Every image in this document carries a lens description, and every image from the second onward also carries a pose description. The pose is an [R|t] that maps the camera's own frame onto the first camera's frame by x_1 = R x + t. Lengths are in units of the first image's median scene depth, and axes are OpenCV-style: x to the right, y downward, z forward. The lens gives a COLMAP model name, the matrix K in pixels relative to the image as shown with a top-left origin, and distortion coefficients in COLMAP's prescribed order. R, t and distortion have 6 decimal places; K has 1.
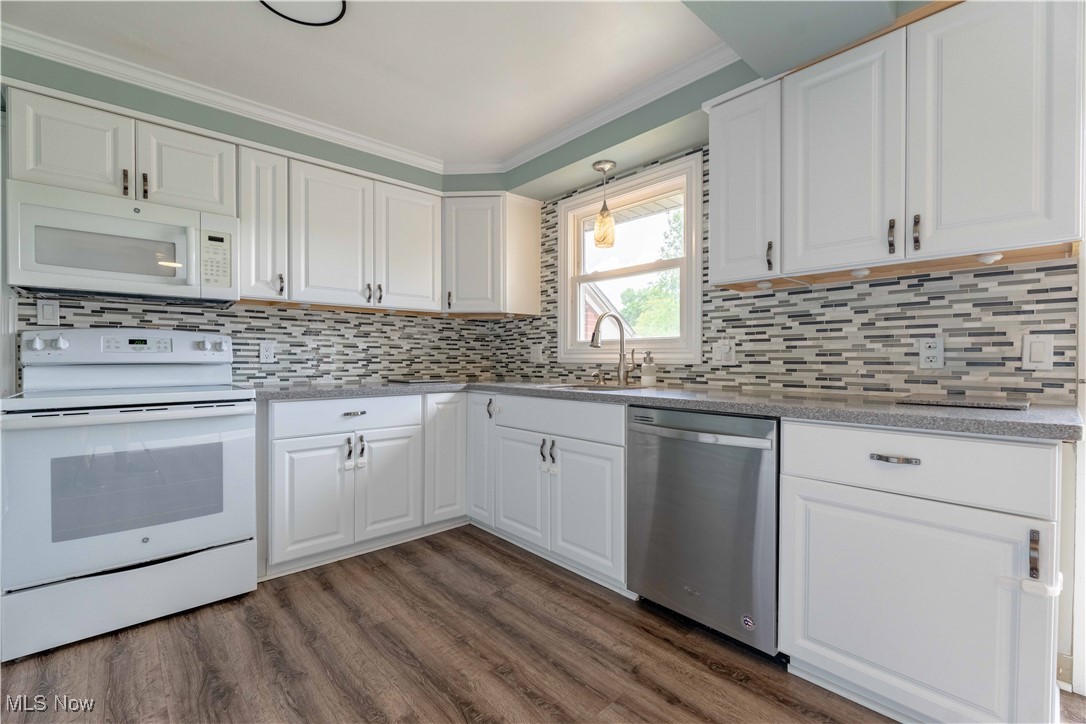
lens RADIAL K [[472.3, 0, 541.0], [0, 472.3, 363.2], [0, 0, 1]] dist [-0.007424, 0.001721]
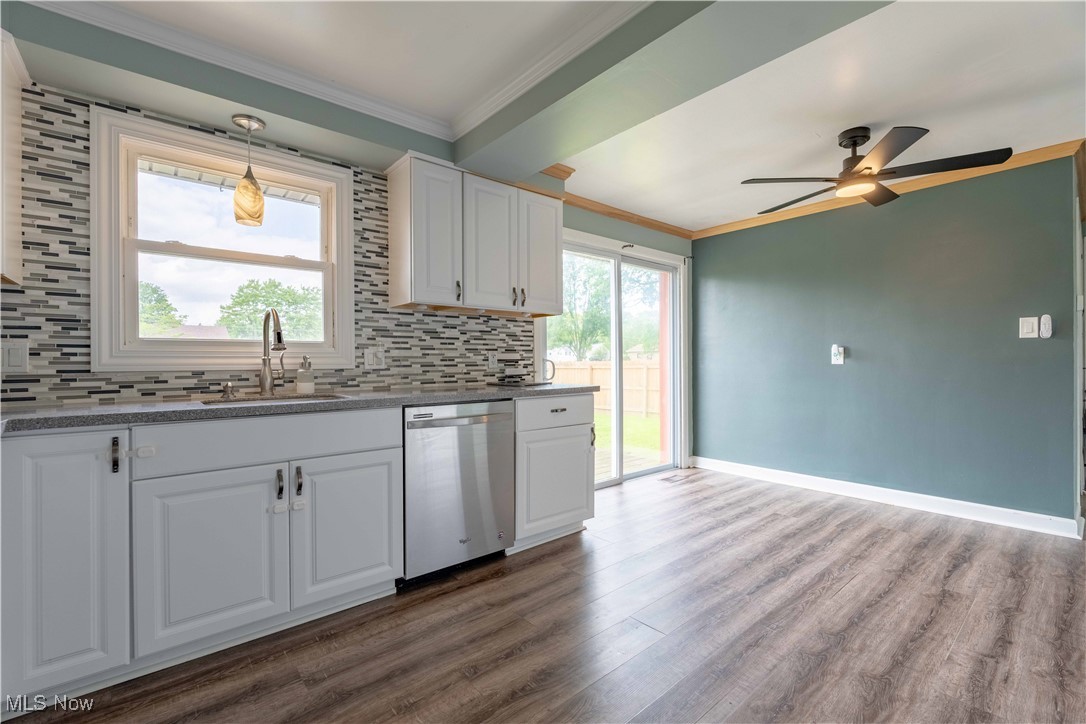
lens RADIAL K [[472.3, 0, 545.5], [0, 472.3, 364.4], [0, 0, 1]] dist [-0.007424, 0.001721]
pose [[0.029728, -0.004788, 0.999547, -0.750024], [0.016654, 0.999852, 0.004294, -0.005129], [-0.999419, 0.016519, 0.029804, 0.557671]]
